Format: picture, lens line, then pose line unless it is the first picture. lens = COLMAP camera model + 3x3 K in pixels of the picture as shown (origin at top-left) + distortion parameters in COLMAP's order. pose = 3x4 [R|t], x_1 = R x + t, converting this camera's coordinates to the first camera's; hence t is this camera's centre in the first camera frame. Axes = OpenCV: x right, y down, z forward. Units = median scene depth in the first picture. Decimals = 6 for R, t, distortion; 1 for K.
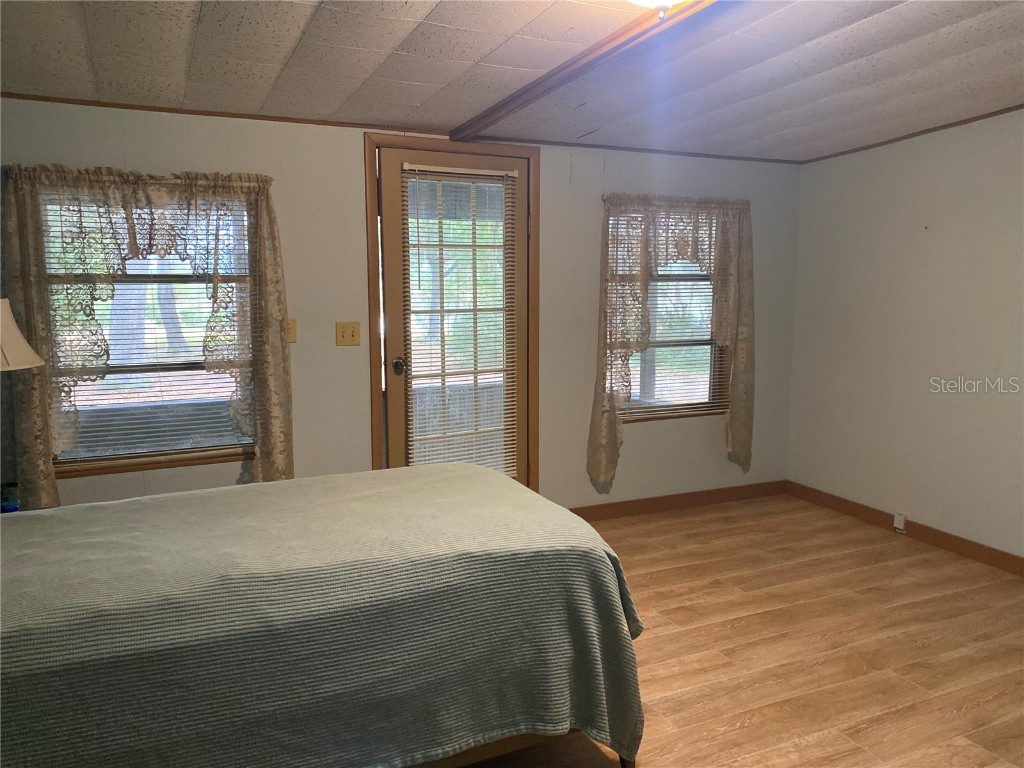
lens RADIAL K [[758.9, 0, 512.0], [0, 758.9, 384.0], [0, 0, 1]] dist [0.012097, 0.002982]
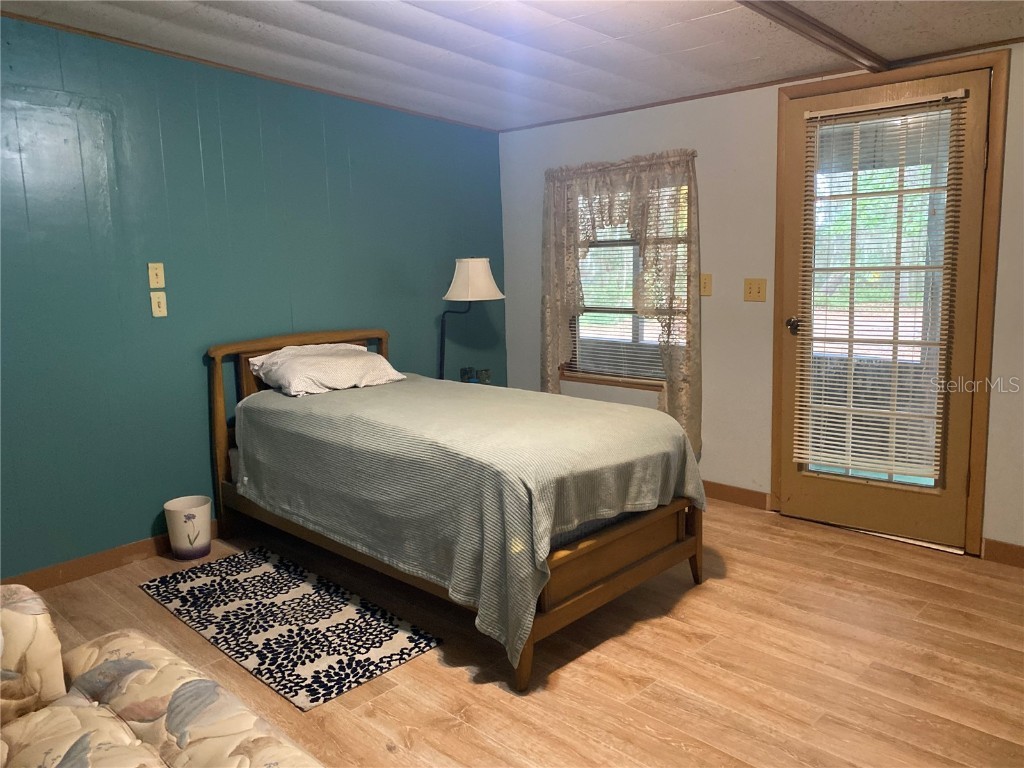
lens RADIAL K [[758.9, 0, 512.0], [0, 758.9, 384.0], [0, 0, 1]] dist [0.012097, 0.002982]
pose [[0.369976, 0.145501, -0.917577, 0.682053], [-0.100803, 0.988116, 0.116041, -0.029513], [0.923556, 0.049562, 0.380247, 0.332300]]
